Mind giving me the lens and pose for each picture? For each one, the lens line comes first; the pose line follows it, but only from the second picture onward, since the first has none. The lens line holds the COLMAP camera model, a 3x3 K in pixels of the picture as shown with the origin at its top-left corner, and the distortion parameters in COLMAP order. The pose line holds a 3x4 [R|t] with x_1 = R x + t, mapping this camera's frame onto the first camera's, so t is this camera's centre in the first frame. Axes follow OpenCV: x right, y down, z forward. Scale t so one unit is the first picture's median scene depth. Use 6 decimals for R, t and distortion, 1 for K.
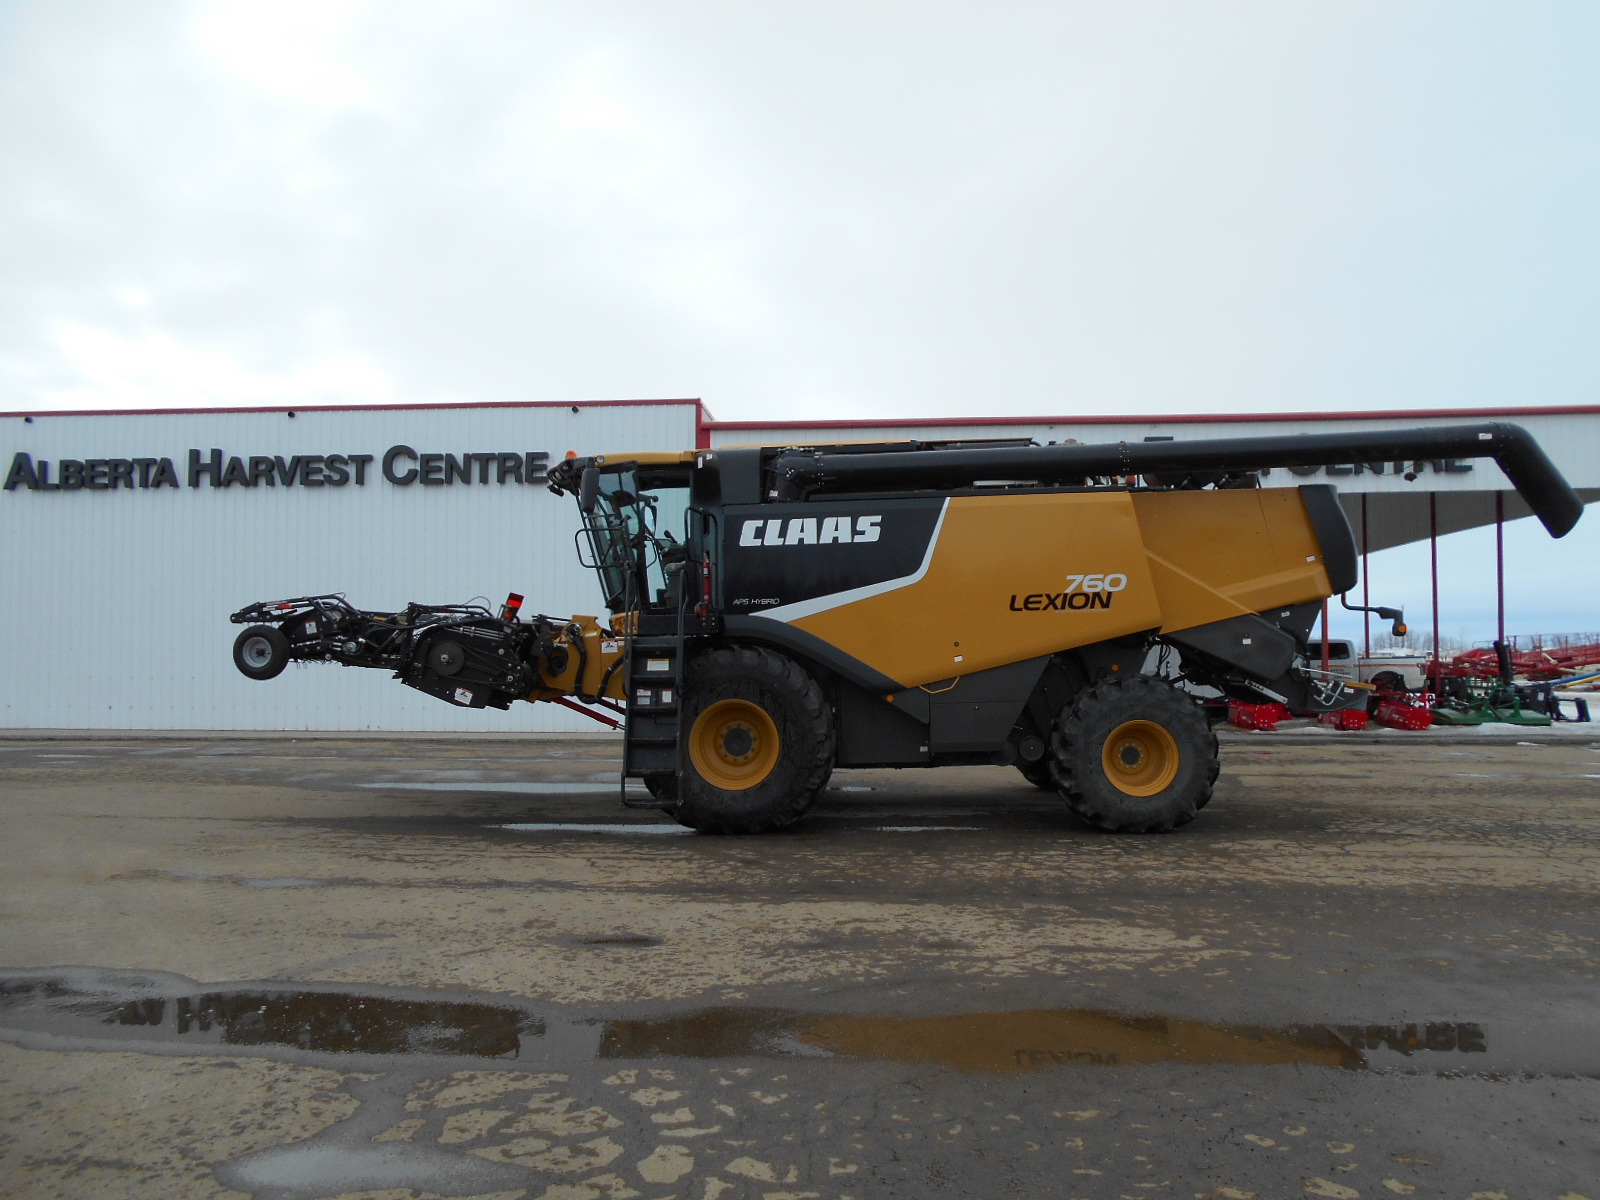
lens RADIAL K [[1305.1, 0, 800.0], [0, 1305.1, 600.0], [0, 0, 1]] dist [0.006723, 0.001835]
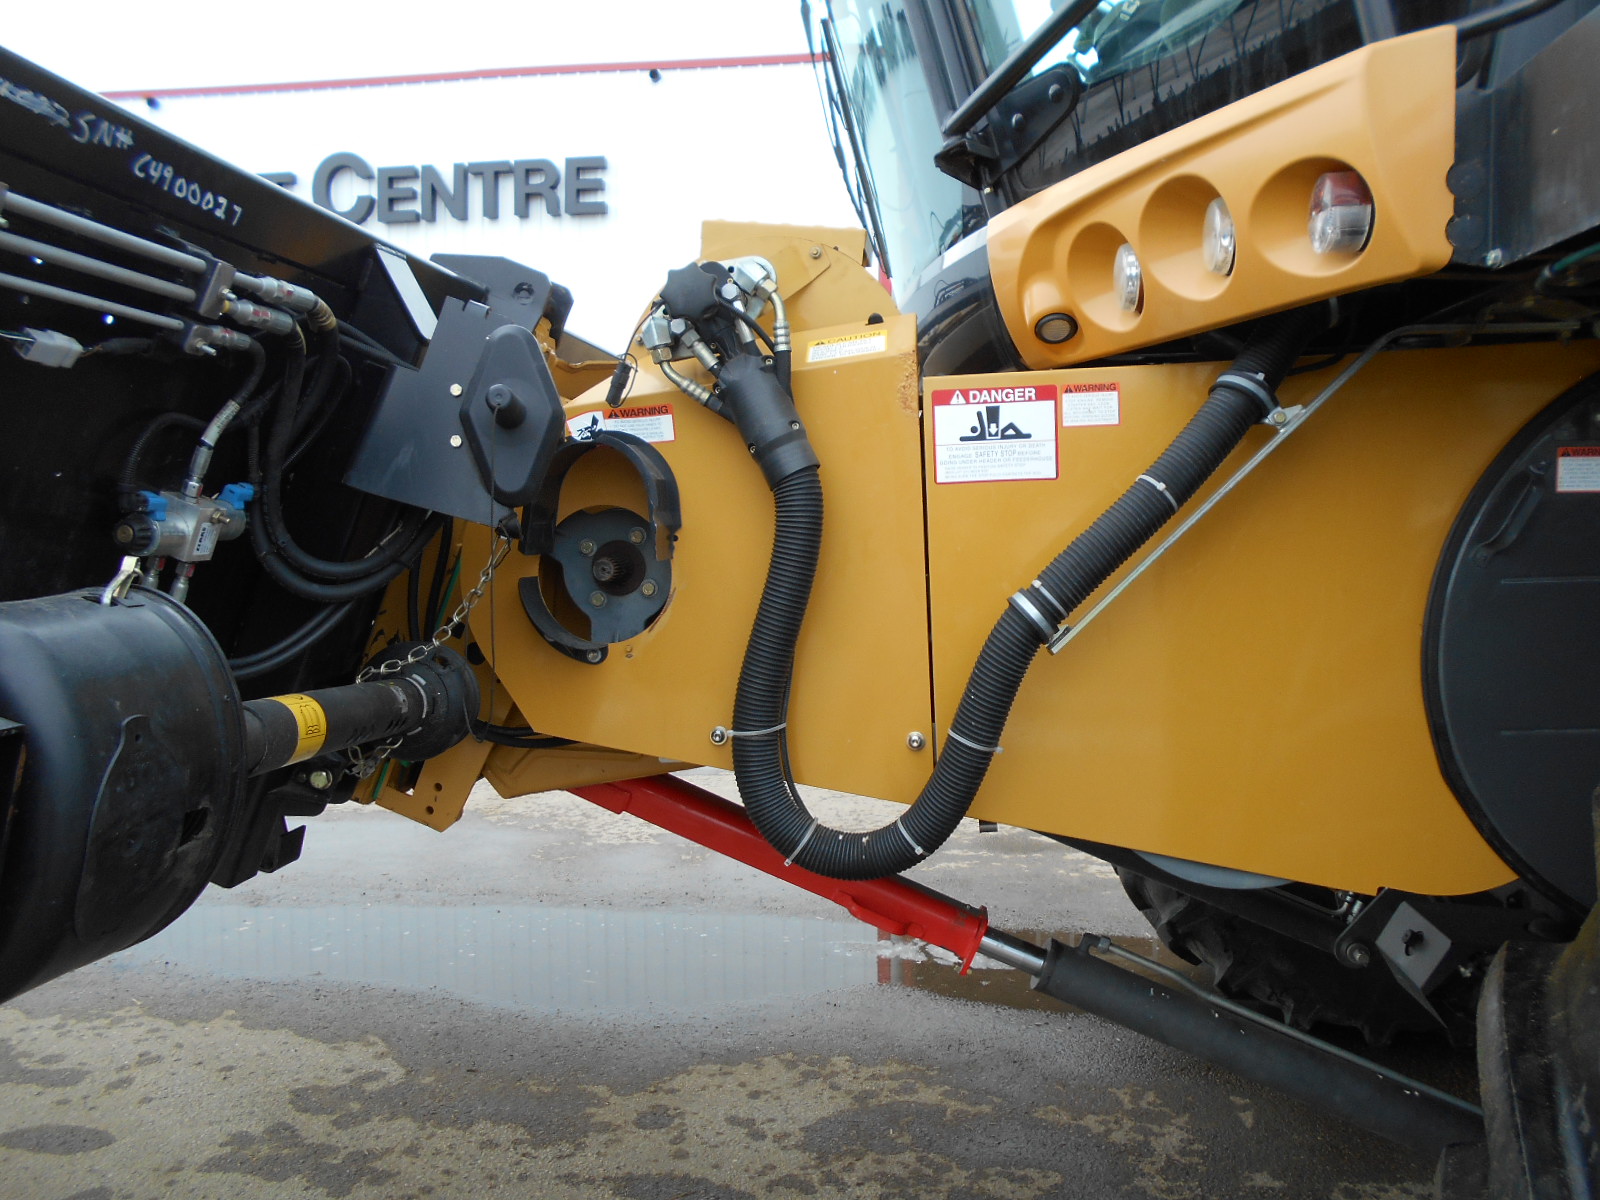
lens RADIAL K [[1305.1, 0, 800.0], [0, 1305.1, 600.0], [0, 0, 1]] dist [0.006723, 0.001835]
pose [[0.998394, 0.002348, -0.056595, -0.081201], [0.002836, 0.995816, 0.091337, 0.020625], [0.056573, -0.091351, 0.994211, 0.447076]]
